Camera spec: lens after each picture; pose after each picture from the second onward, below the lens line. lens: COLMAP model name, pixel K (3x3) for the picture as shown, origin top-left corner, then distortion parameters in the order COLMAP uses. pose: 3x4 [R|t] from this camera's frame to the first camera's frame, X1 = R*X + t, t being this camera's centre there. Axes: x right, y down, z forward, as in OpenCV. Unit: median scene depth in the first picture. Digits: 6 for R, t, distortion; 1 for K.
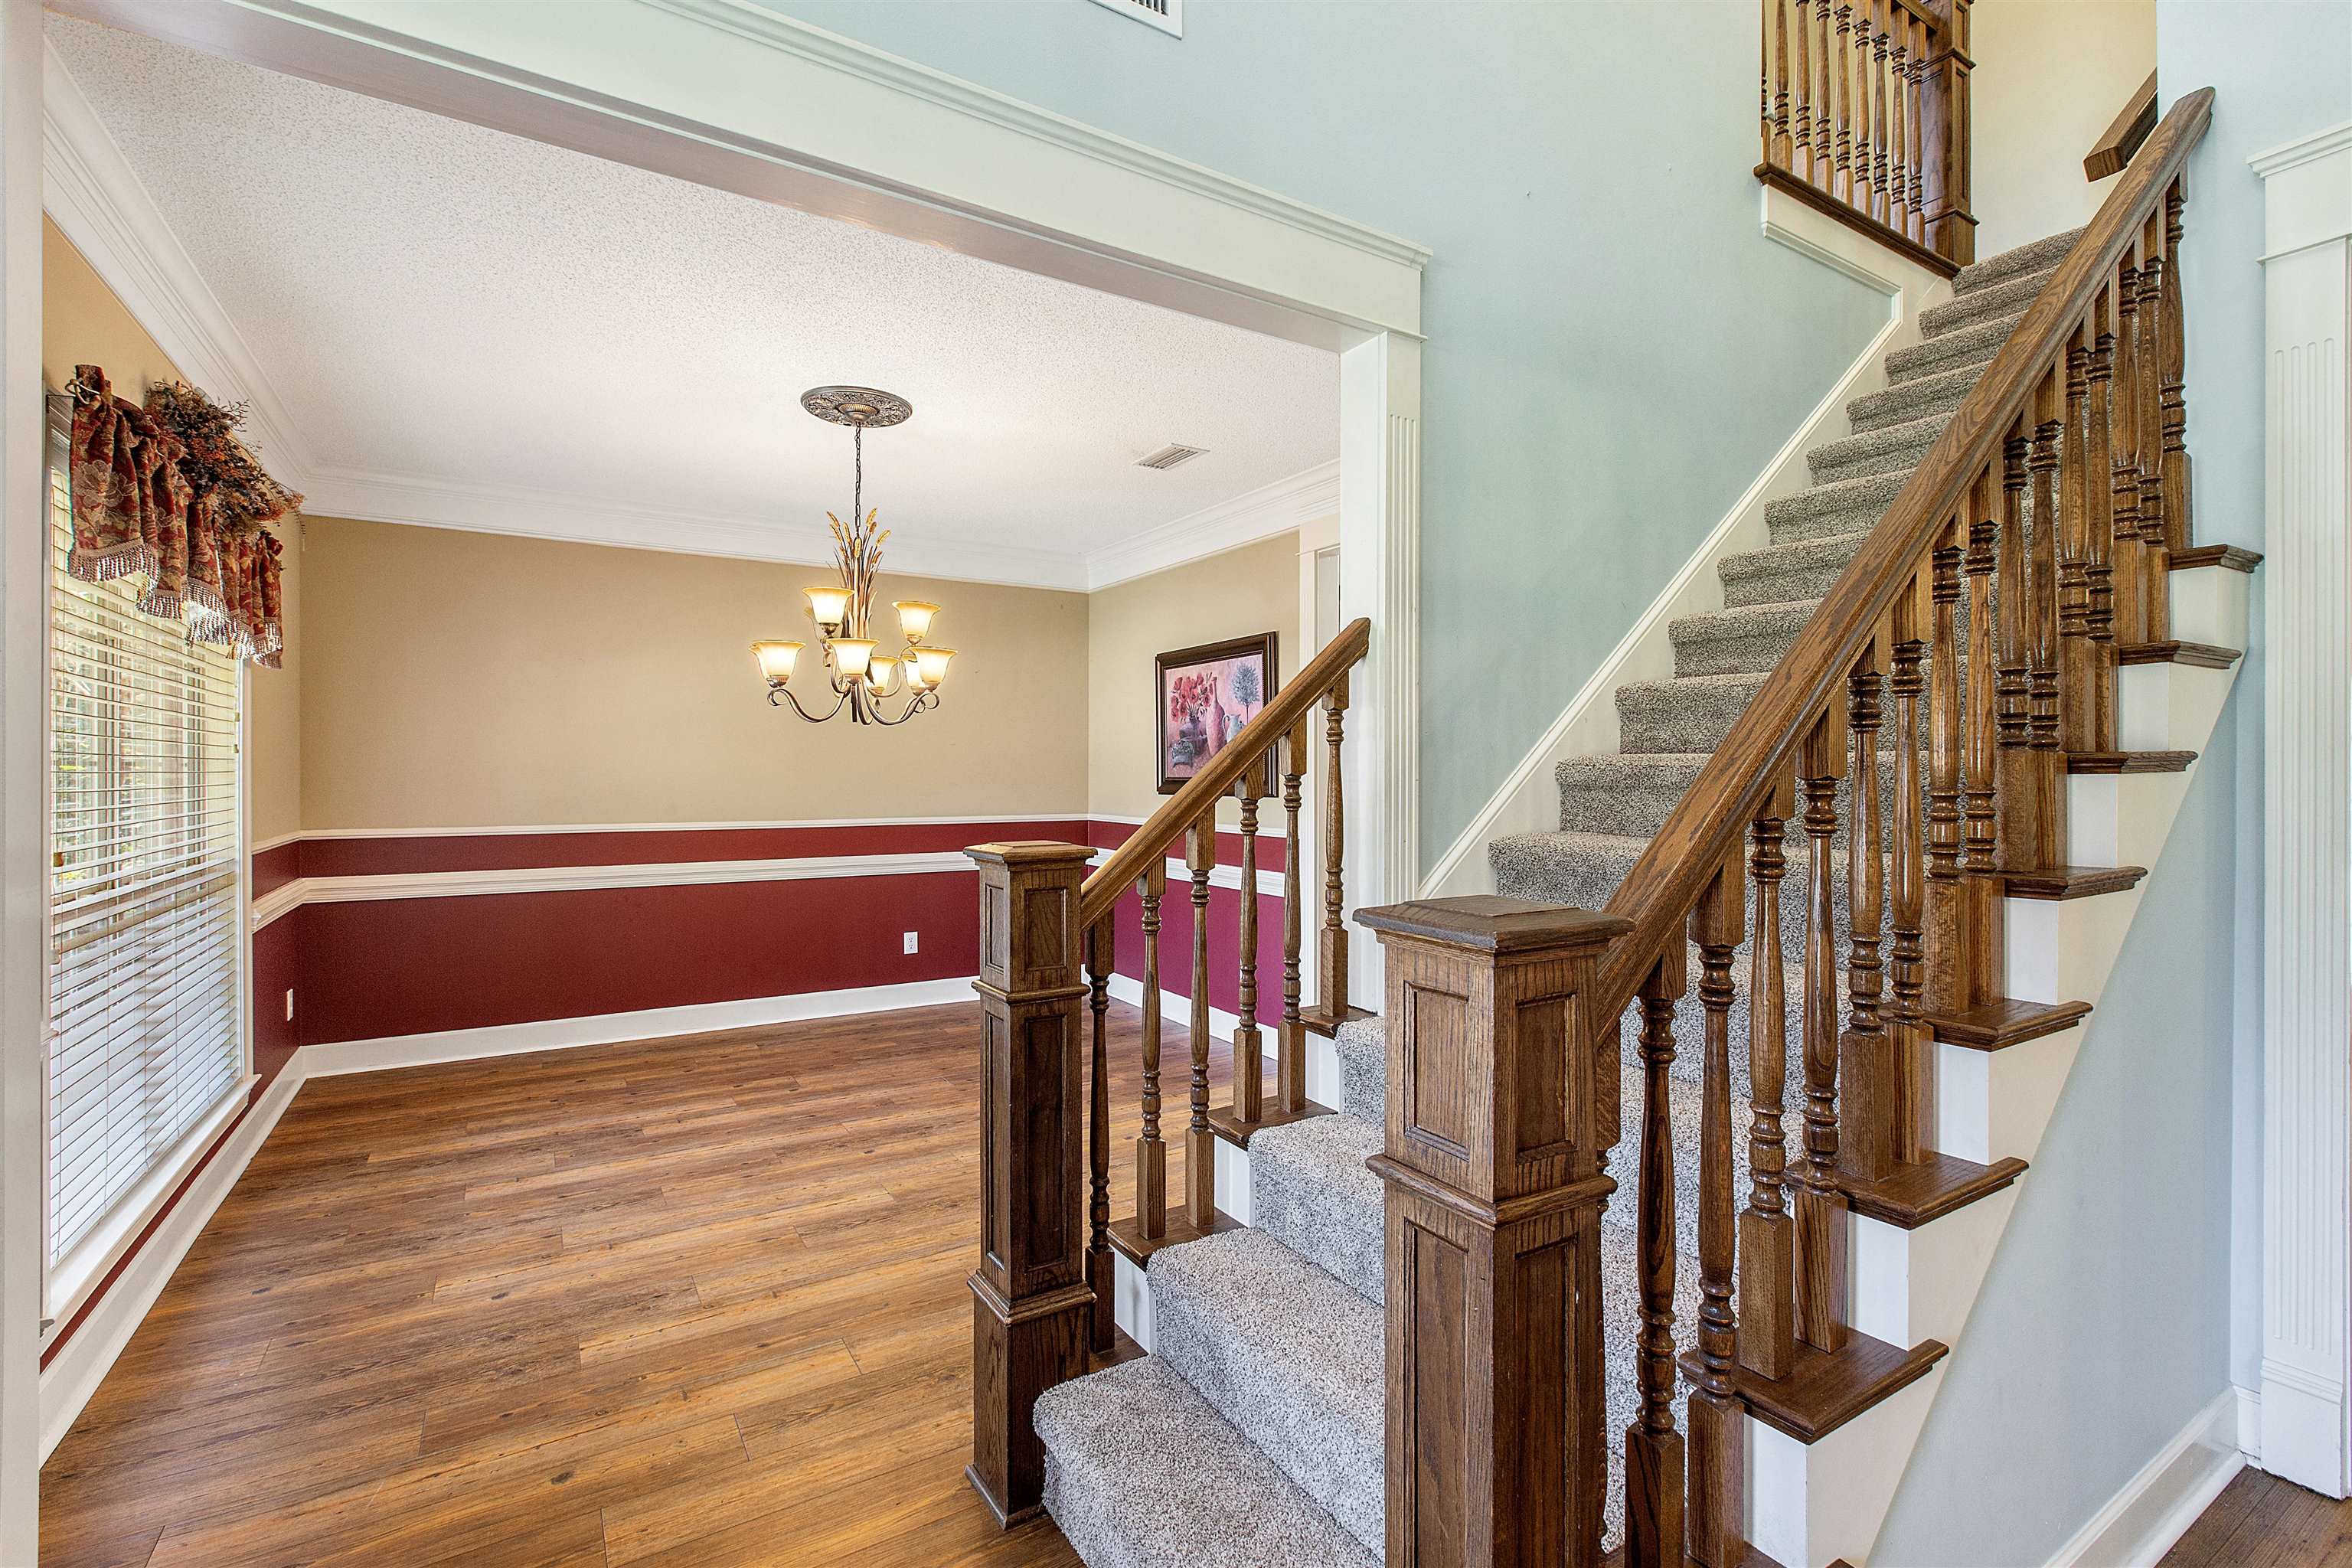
lens RADIAL K [[1051.5, 0, 1164.1], [0, 1051.5, 780.4], [0, 0, 1]] dist [0.002371, -0.000197]
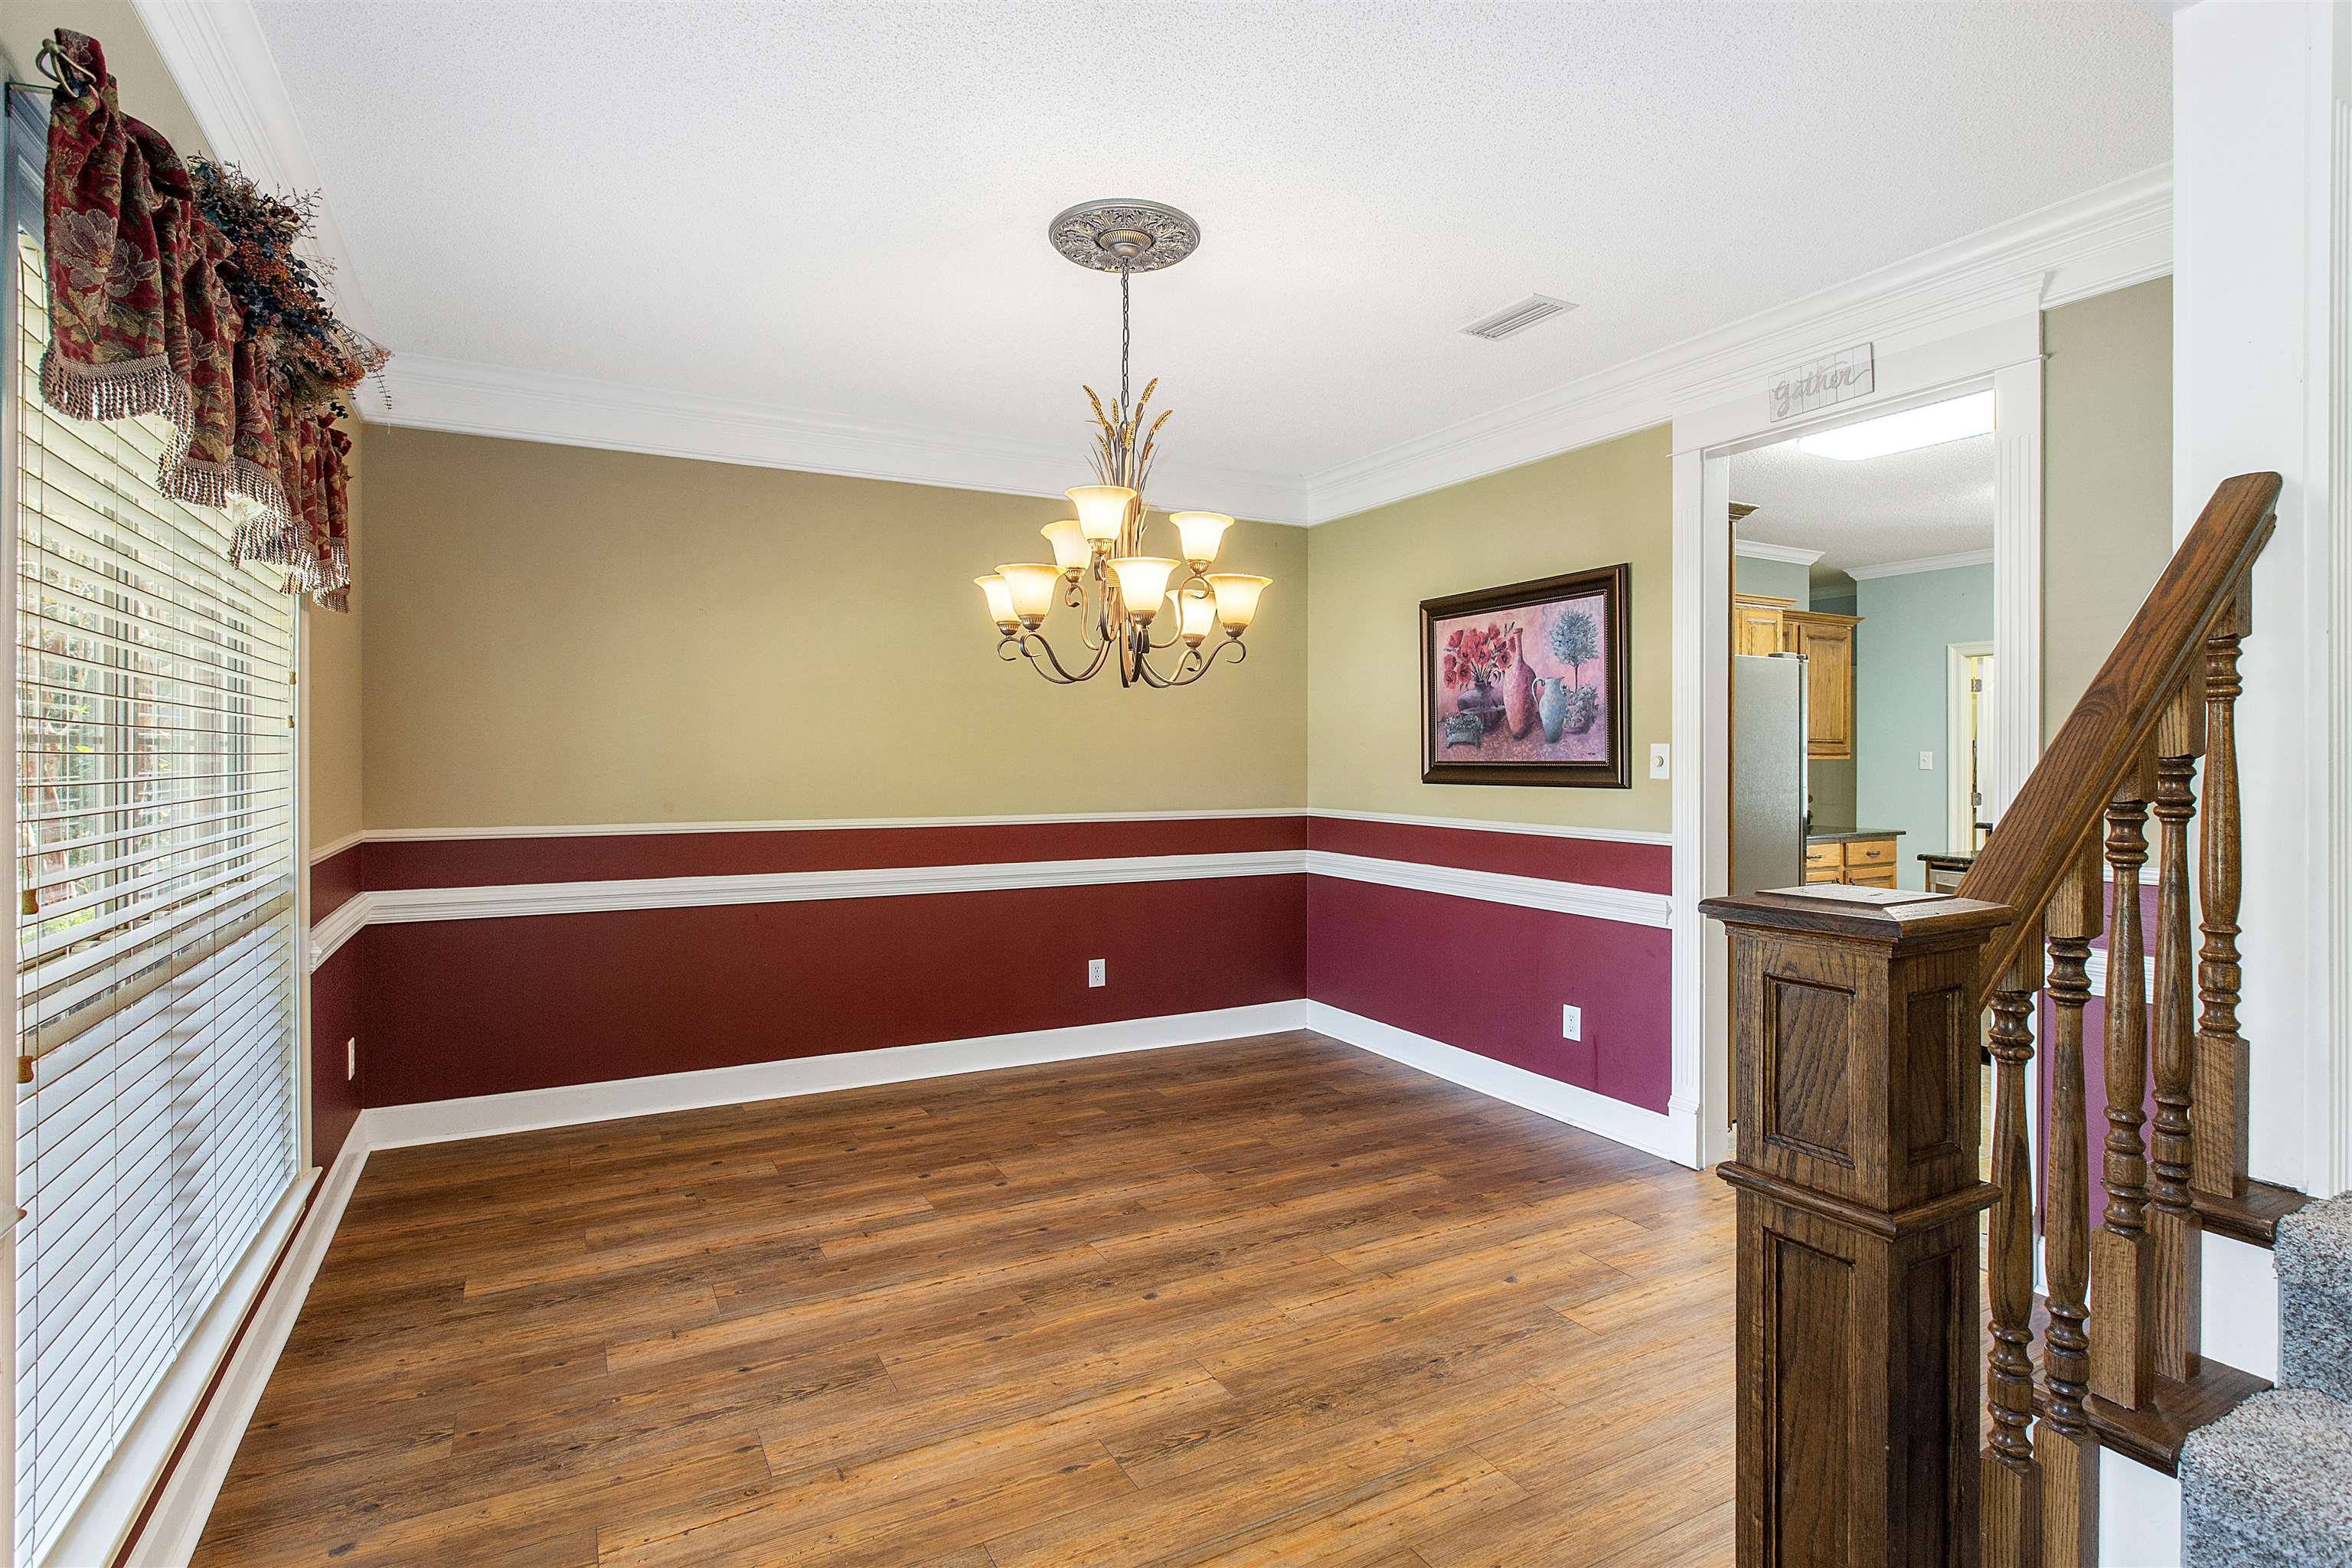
lens RADIAL K [[1164.8, 0, 1175.9], [0, 1164.8, 765.2], [0, 0, 1]] dist [-0.004773, 0.000516]
pose [[0.998367, 0.000446, -0.057119, -0.218821], [-0.000450, 1.000000, -0.000056, -0.000364], [0.057119, 0.000081, 0.998367, 0.227788]]
